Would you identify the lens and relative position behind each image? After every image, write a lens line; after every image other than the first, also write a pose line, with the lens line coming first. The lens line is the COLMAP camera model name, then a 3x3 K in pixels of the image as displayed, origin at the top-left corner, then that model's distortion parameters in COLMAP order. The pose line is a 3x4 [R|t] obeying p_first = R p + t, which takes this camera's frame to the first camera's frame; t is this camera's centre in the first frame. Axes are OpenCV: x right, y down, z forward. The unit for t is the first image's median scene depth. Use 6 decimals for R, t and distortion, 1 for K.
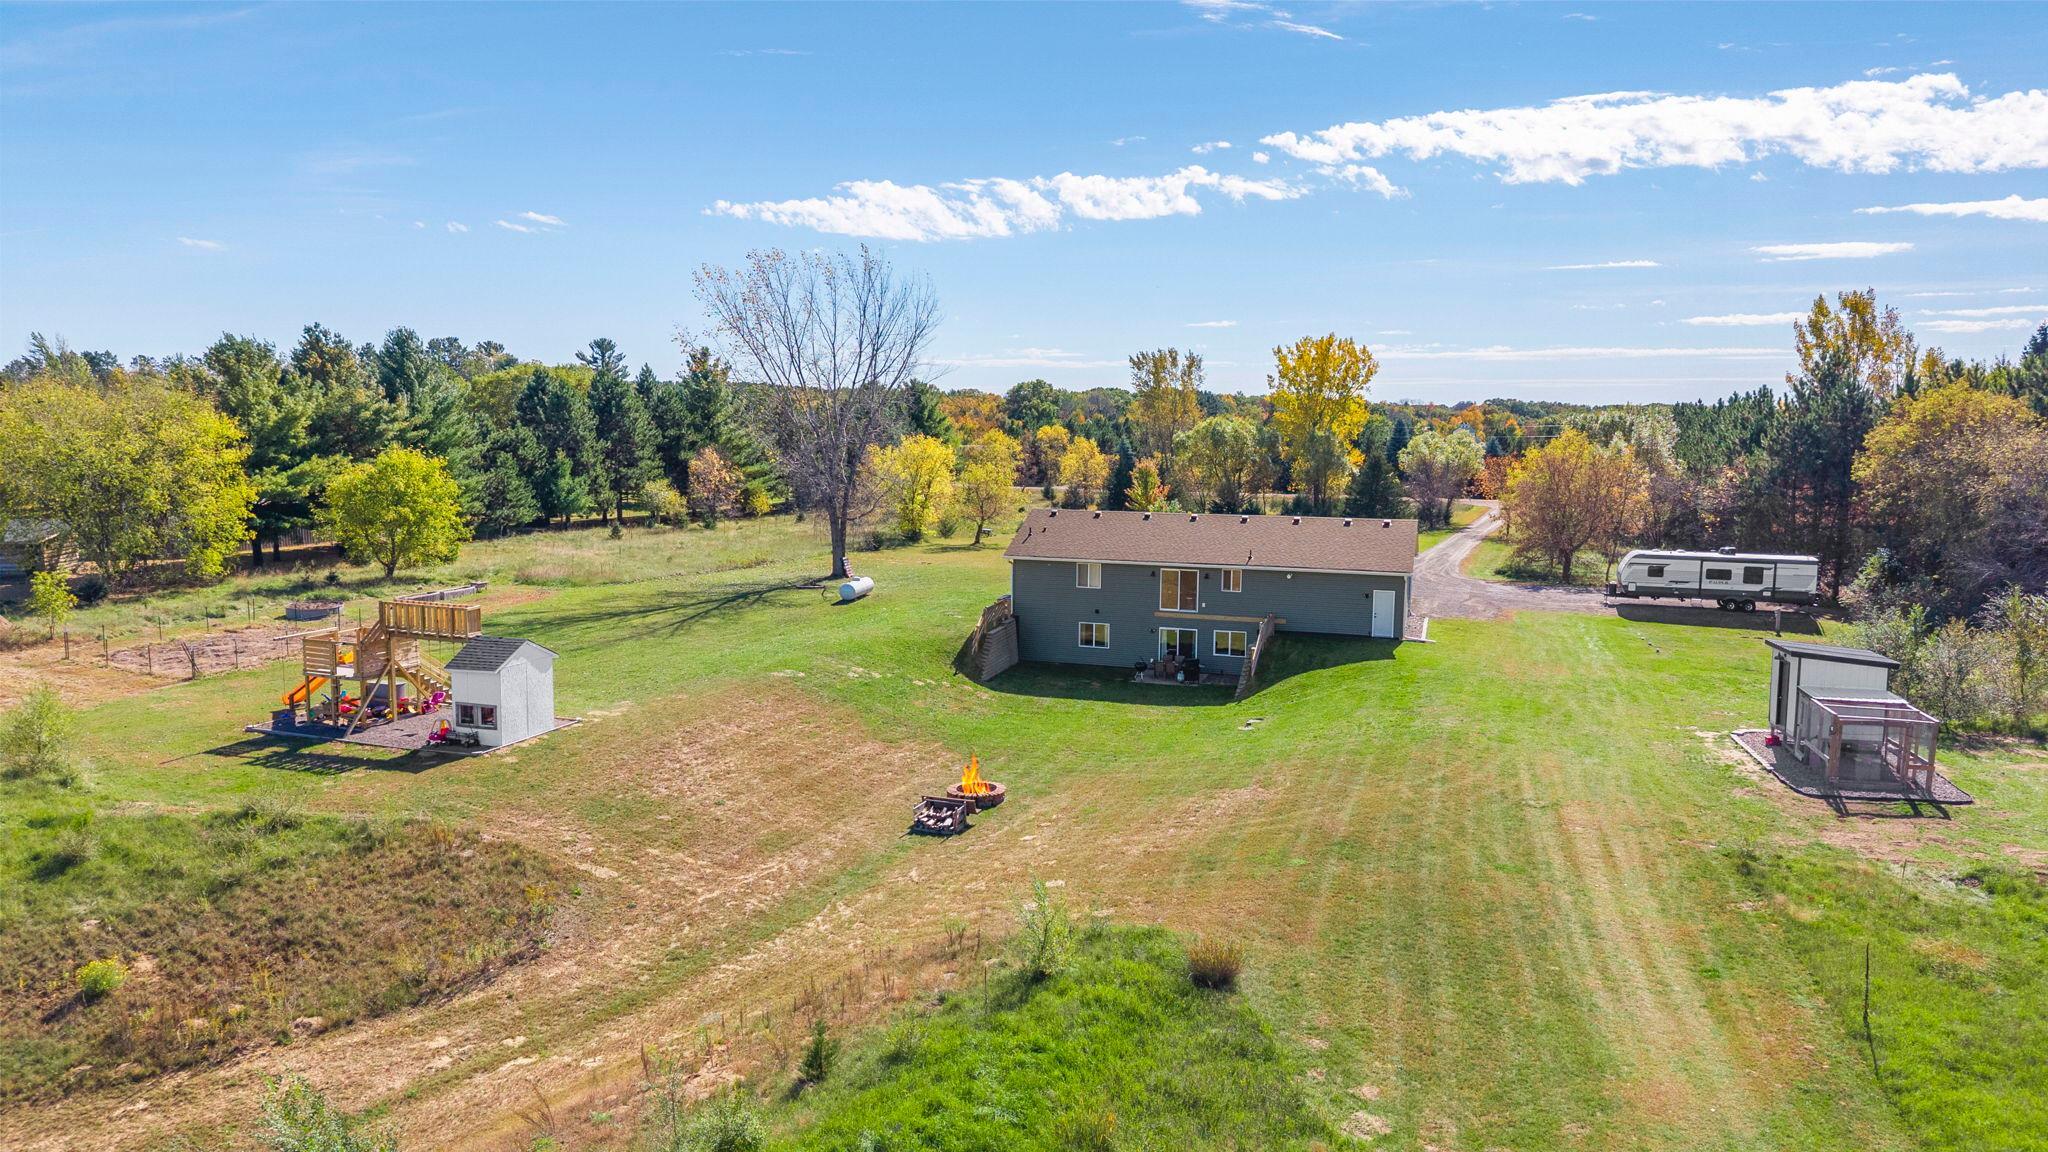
lens RADIAL K [[1352.6, 0, 1015.4], [0, 1352.6, 587.4], [0, 0, 1]] dist [0.021226, -0.028407]
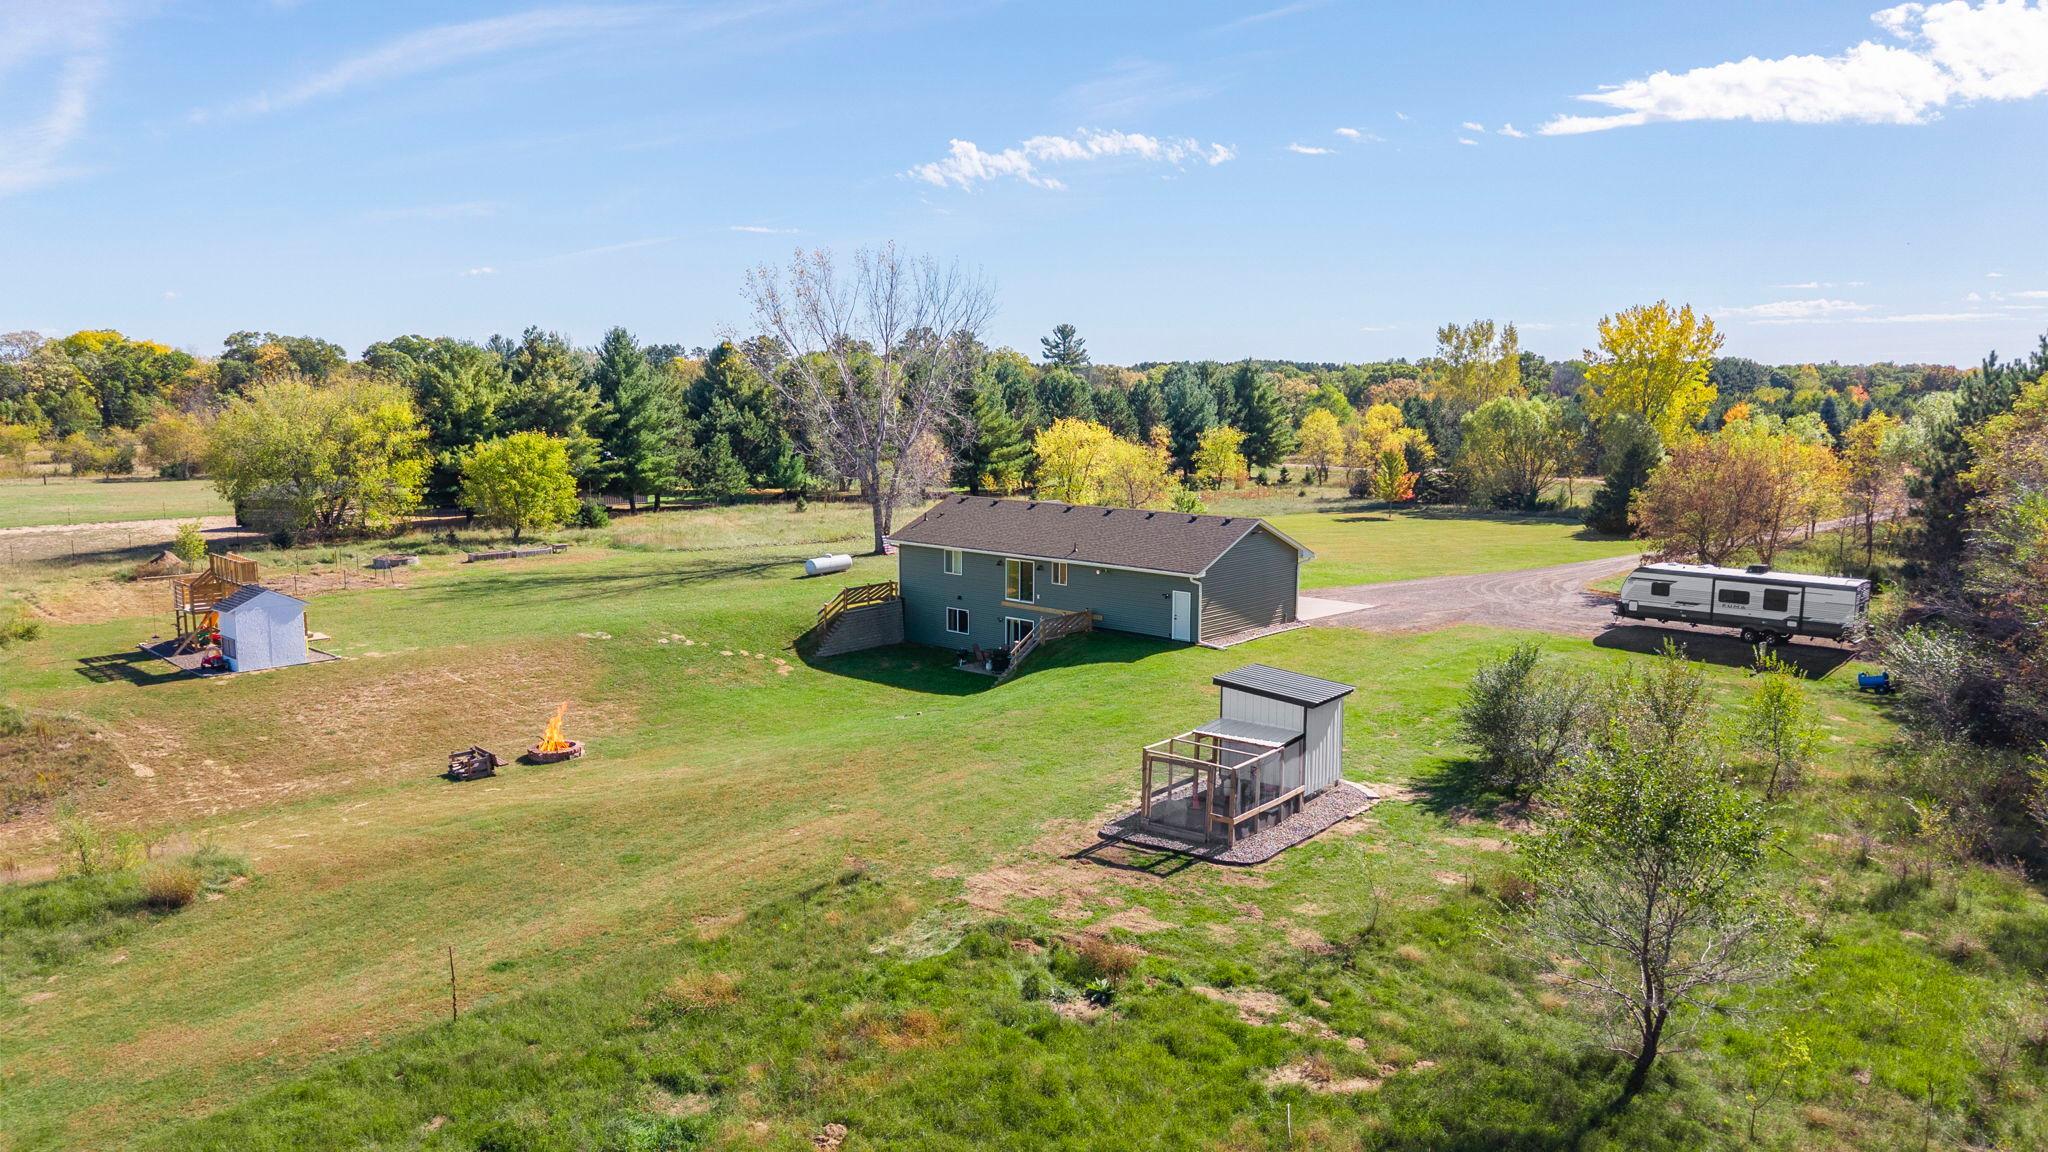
lens RADIAL K [[1352.6, 0, 1022.2], [0, 1352.6, 577.9], [0, 0, 1]] dist [0.021226, -0.028407]
pose [[0.913161, 0.050423, -0.404469, 0.456149], [-0.046907, 0.998726, 0.018605, -0.015868], [0.404892, 0.001983, 0.914362, 0.082773]]
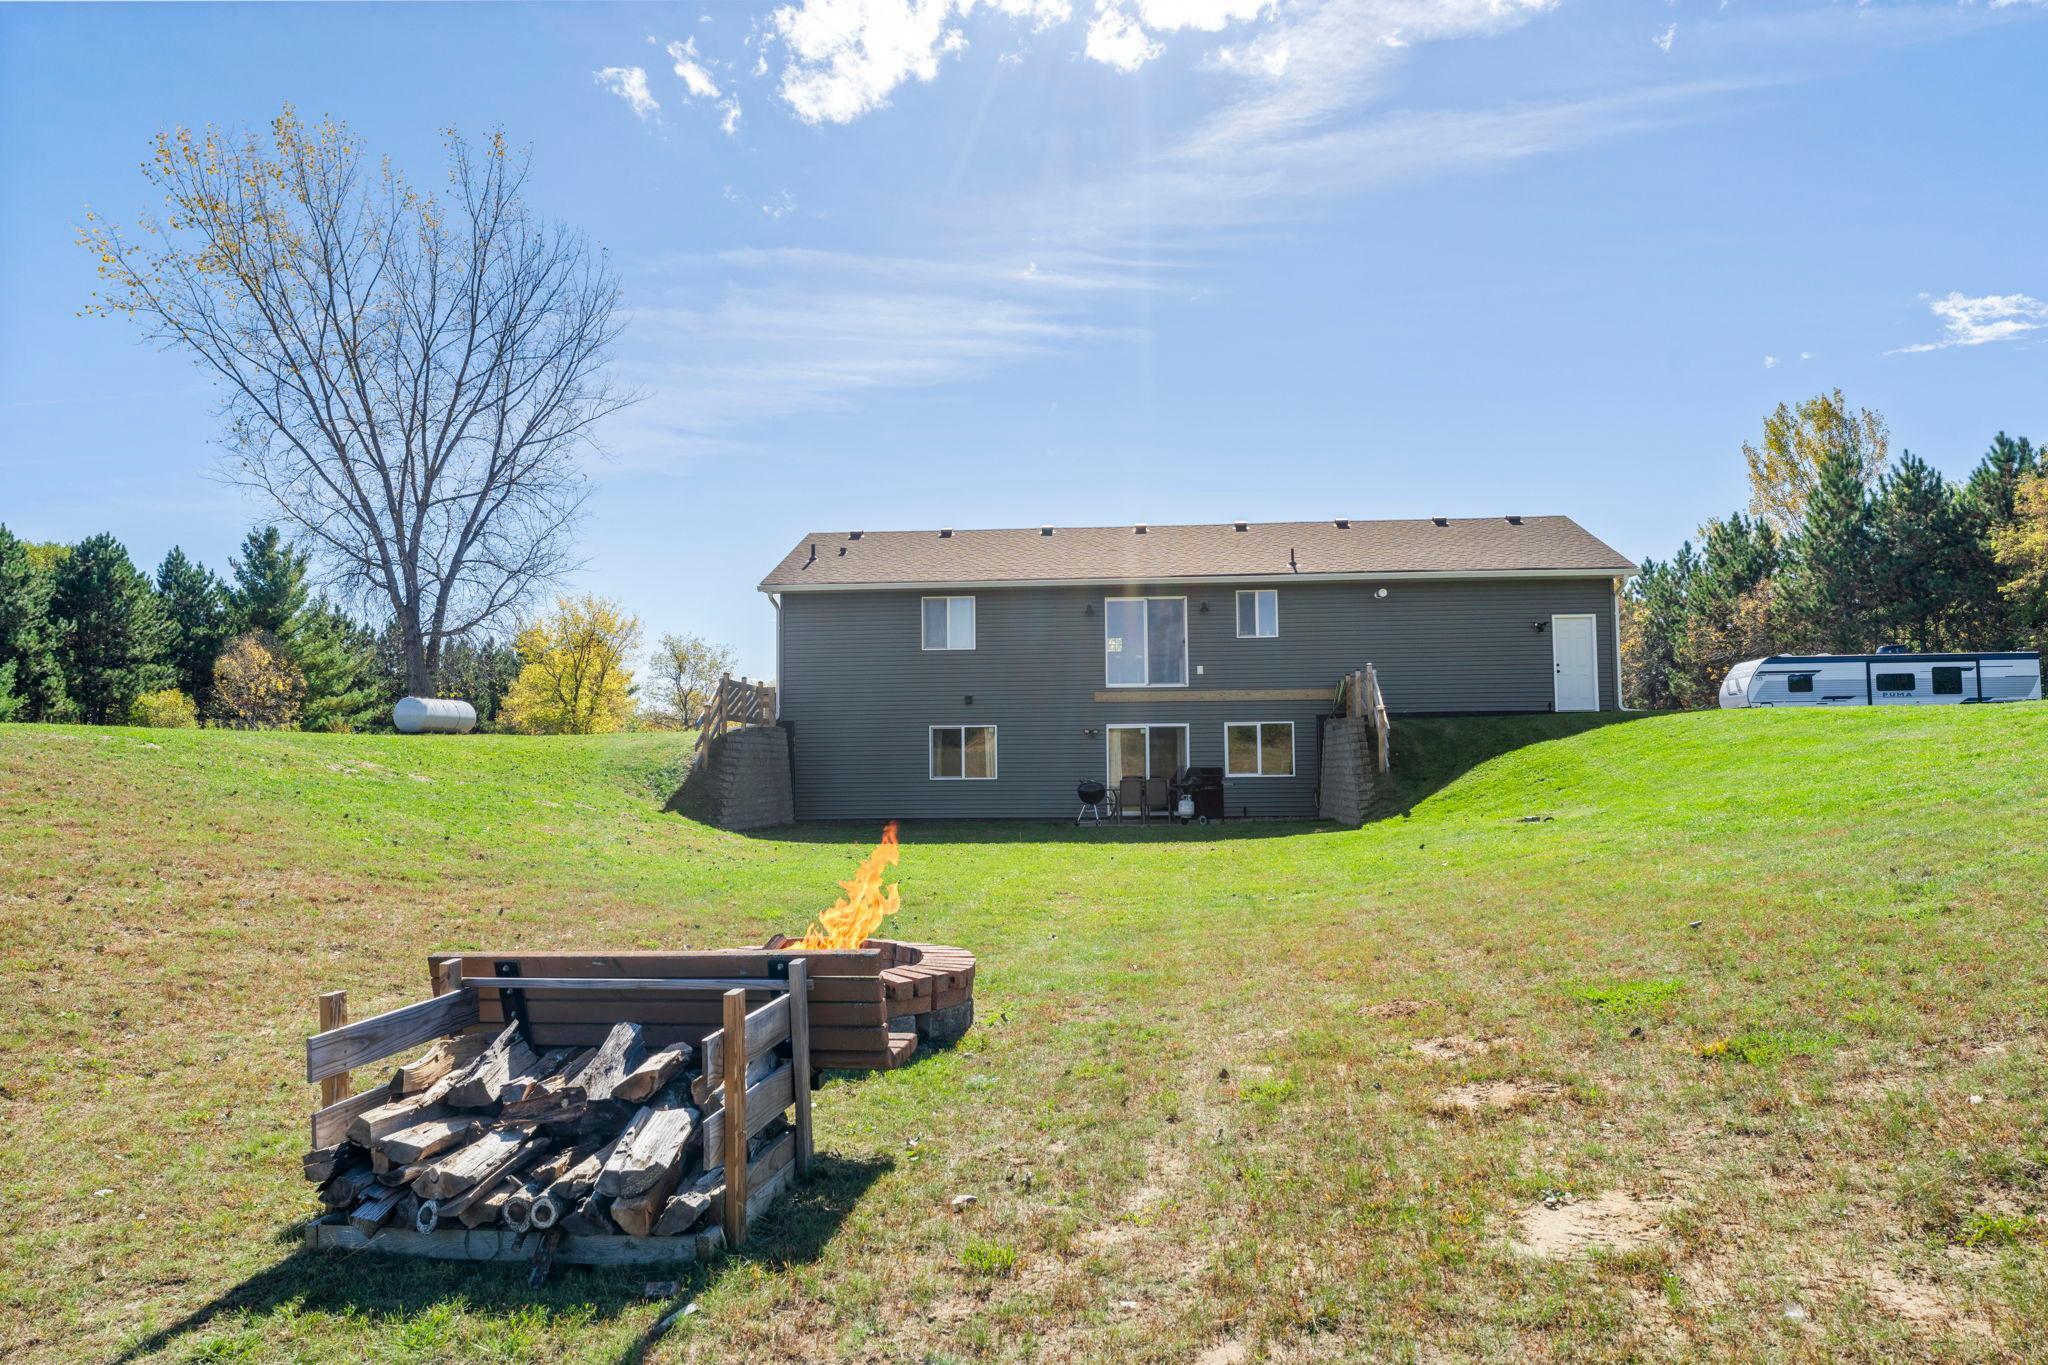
lens RADIAL K [[1346.0, 0, 1023.4], [0, 1346.0, 669.4], [0, 0, 1]] dist [-0.015479, 0.001210]
pose [[0.972306, 0.000352, 0.233710, -0.025546], [0.046831, 0.979423, -0.196308, 0.088030], [-0.228970, 0.201817, 0.952283, 0.492502]]
